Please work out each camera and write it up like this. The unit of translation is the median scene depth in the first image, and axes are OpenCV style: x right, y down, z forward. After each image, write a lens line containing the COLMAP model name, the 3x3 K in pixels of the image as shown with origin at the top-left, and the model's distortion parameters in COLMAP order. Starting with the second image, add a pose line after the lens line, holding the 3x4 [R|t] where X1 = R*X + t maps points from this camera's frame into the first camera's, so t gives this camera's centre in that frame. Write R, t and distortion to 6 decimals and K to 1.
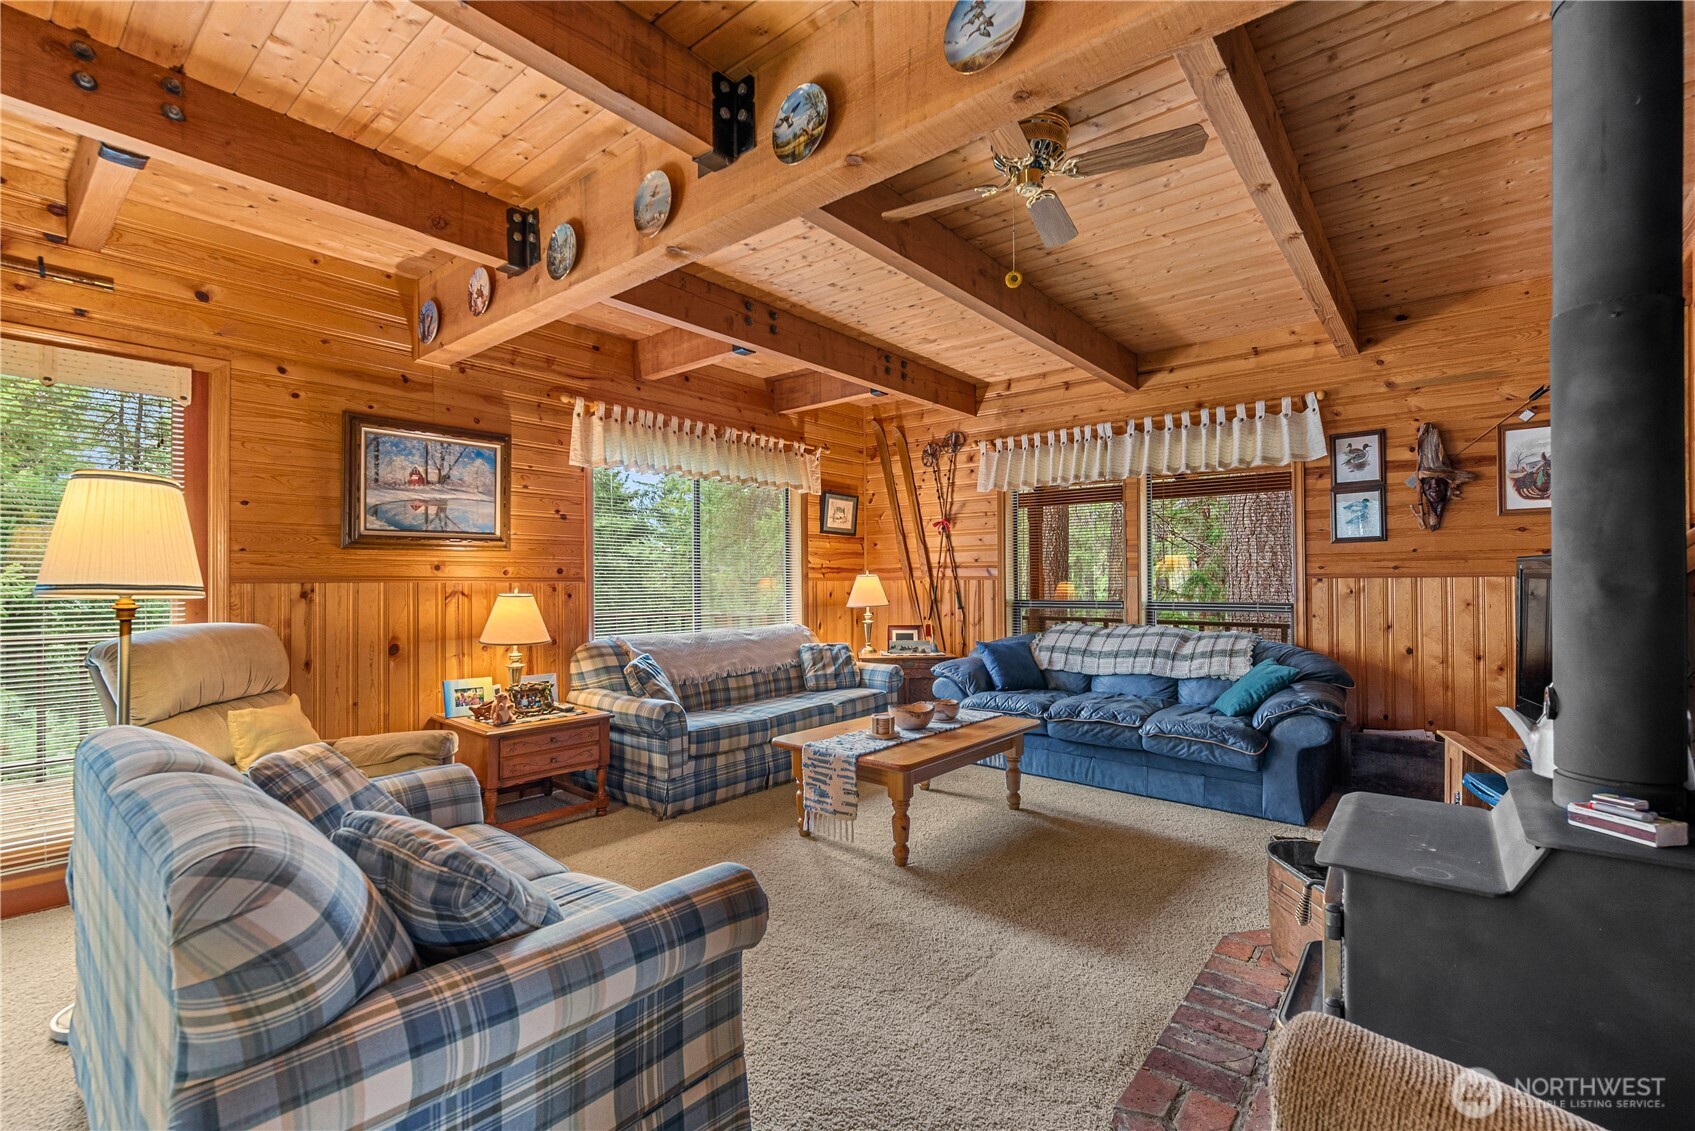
lens RADIAL K [[742.6, 0, 853.2], [0, 742.6, 577.8], [0, 0, 1]] dist [-0.000154, -0.000548]
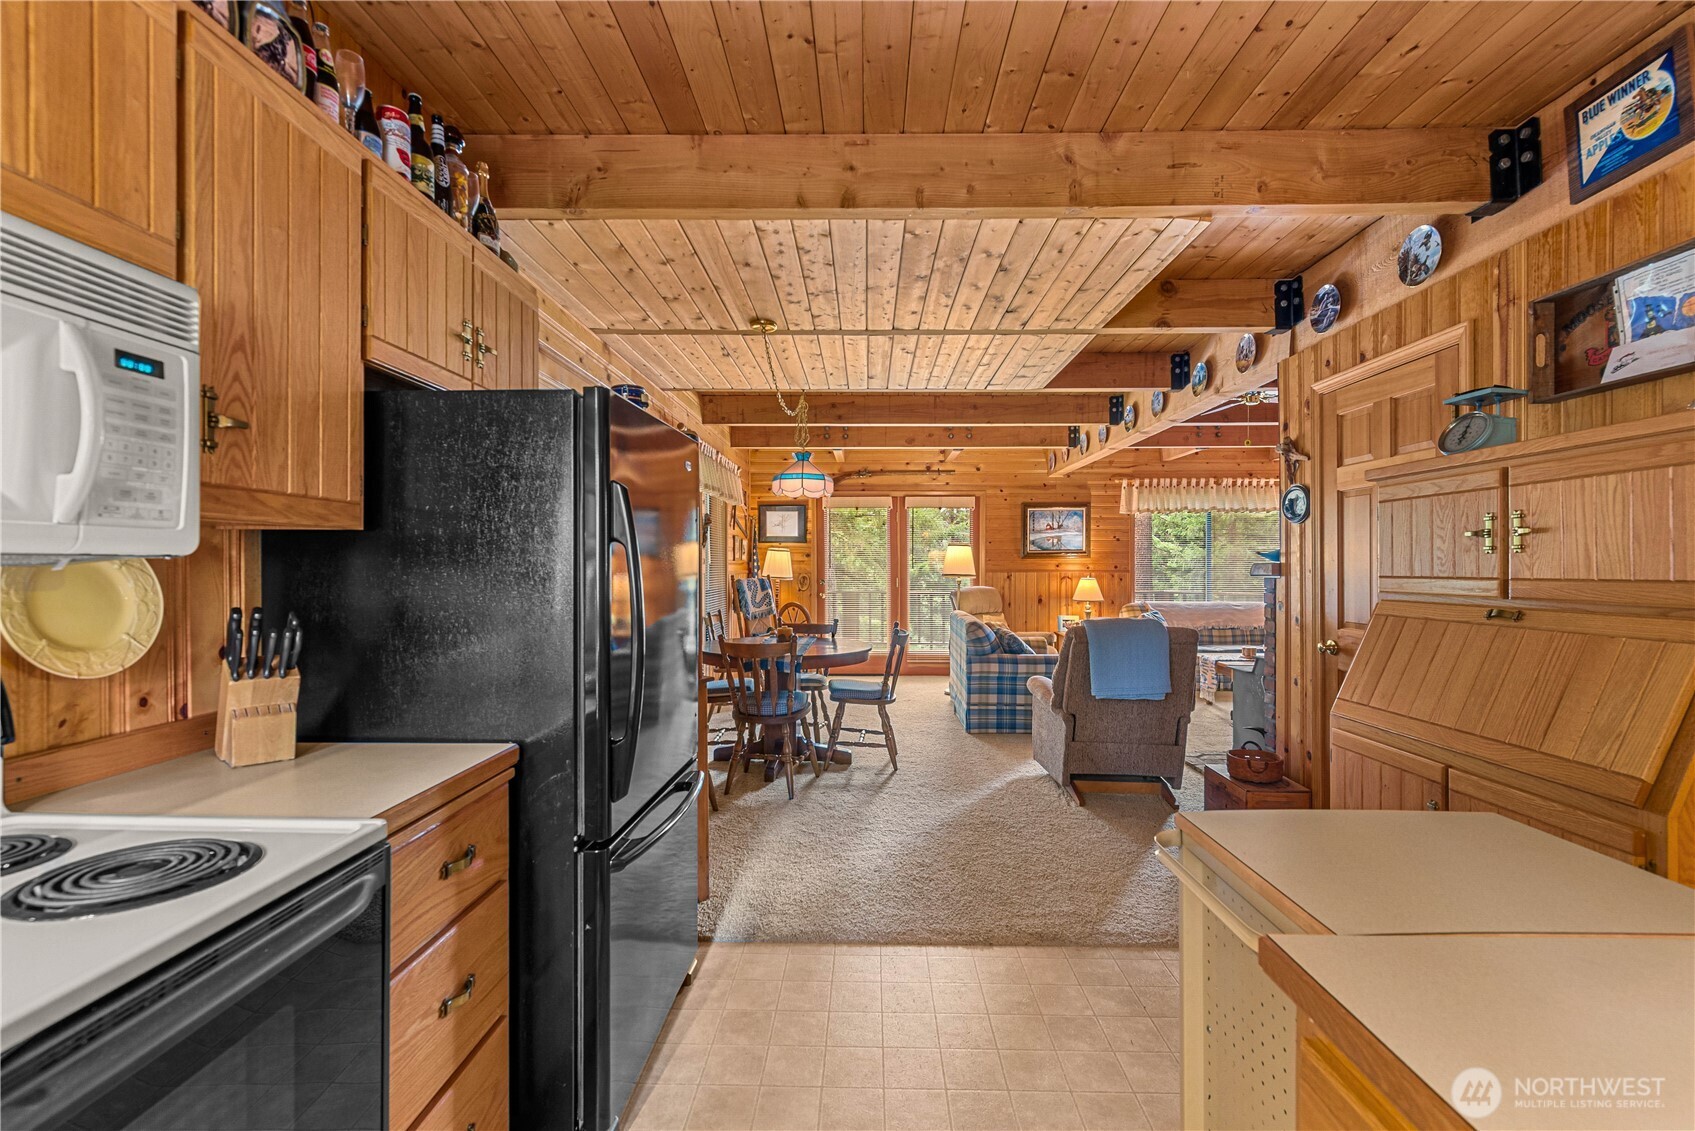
lens RADIAL K [[733.9, 0, 857.6], [0, 733.9, 566.5], [0, 0, 1]] dist [0.001369, -0.000462]
pose [[0.618466, 0.007860, -0.785772, 0.724067], [0.000368, 0.999947, 0.010293, -0.030984], [0.785812, -0.006655, 0.618430, -0.760854]]
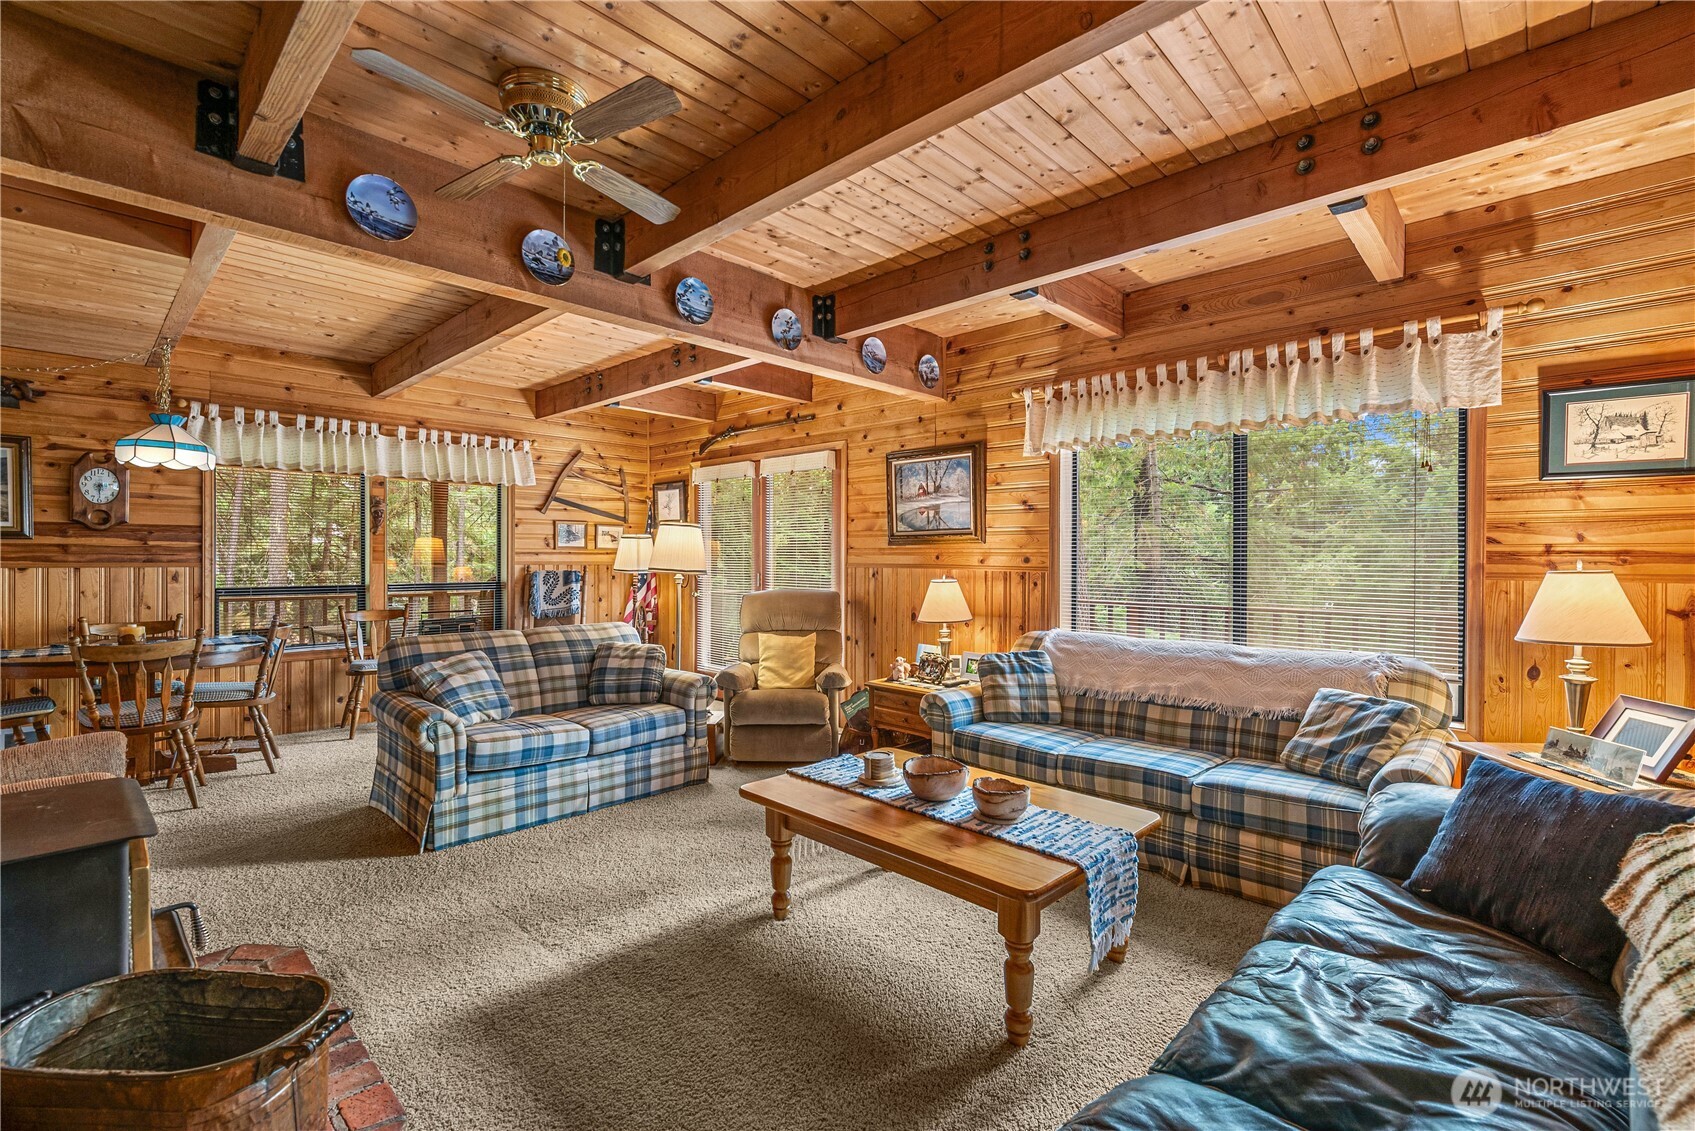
lens RADIAL K [[745.5, 0, 862.5], [0, 745.5, 560.6], [0, 0, 1]] dist [0.000784, -0.000066]
pose [[-0.069700, 0.010638, -0.997511, 0.663172], [0.000976, 0.999943, 0.010596, -0.019499], [0.997568, -0.000236, -0.069707, 0.847762]]
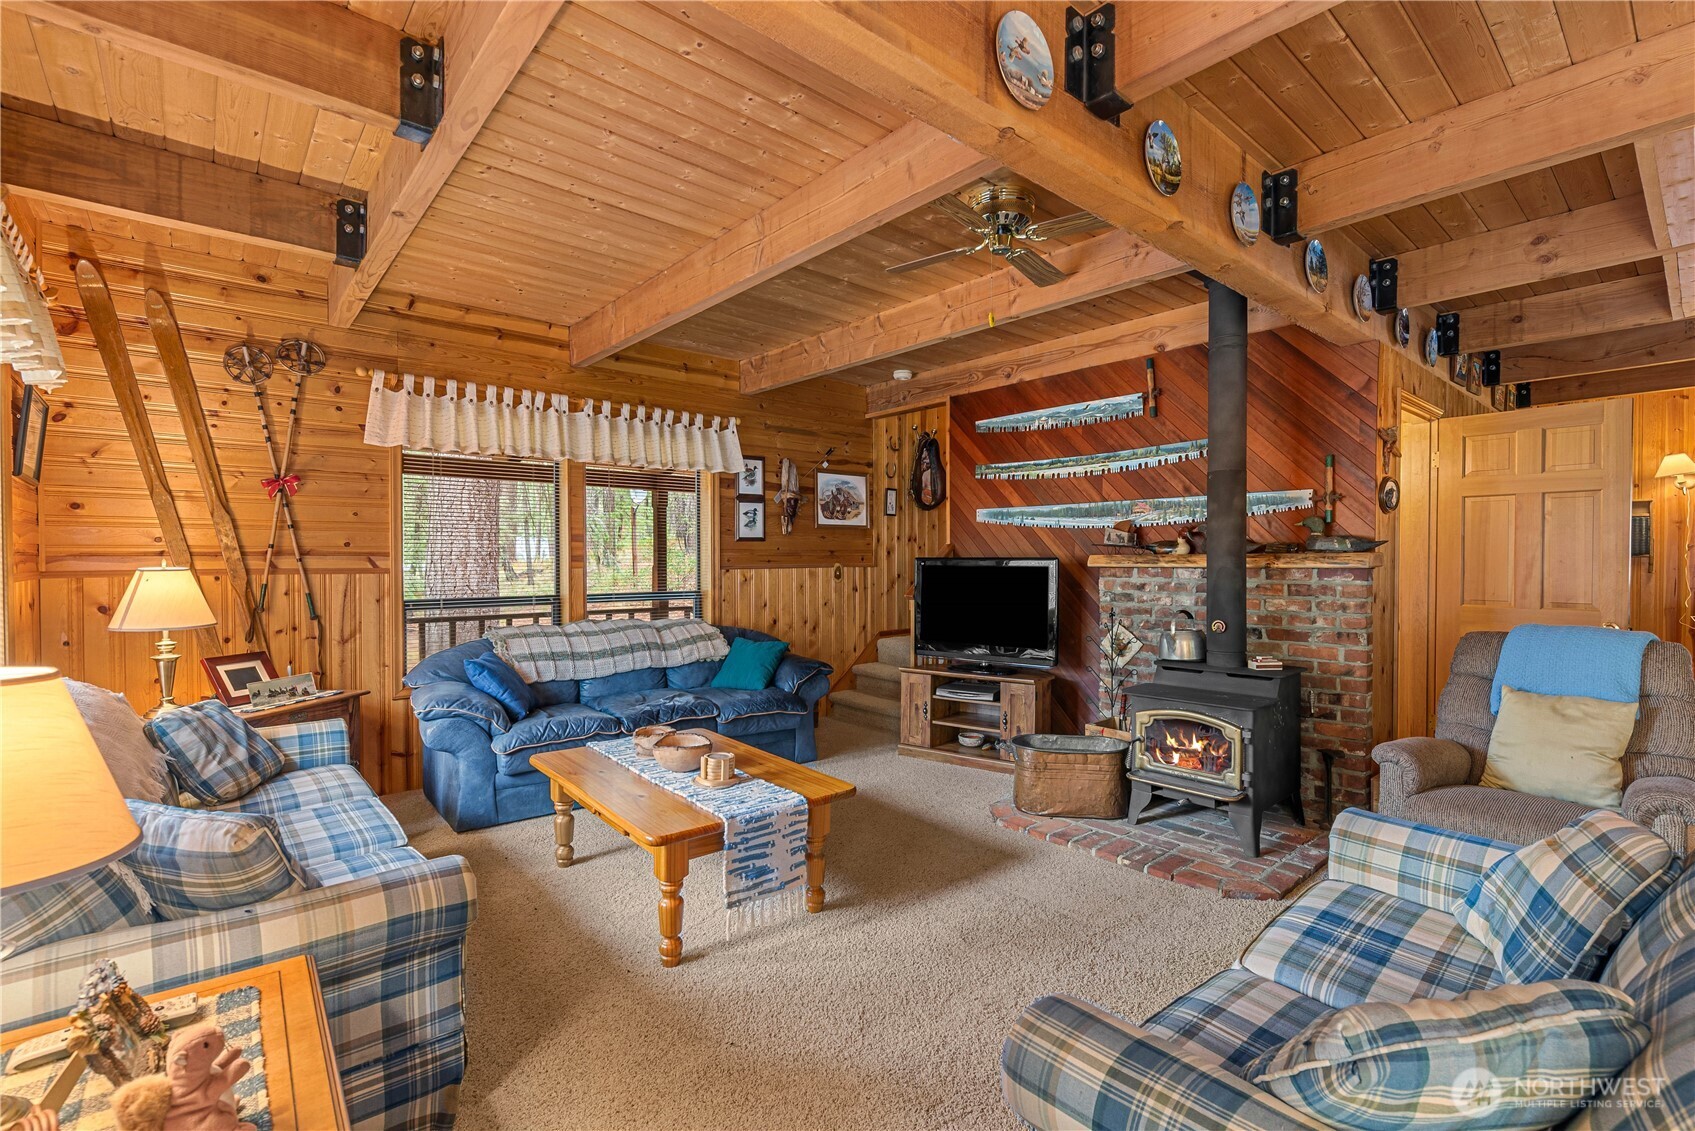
lens RADIAL K [[759.4, 0, 847.5], [0, 759.4, 565.5], [0, 0, 1]] dist [0.000452, -0.000046]
pose [[0.173240, -0.004446, 0.984870, -0.582971], [-0.003264, 0.999982, 0.005088, -0.012966], [-0.984874, -0.004096, 0.173223, 0.598848]]
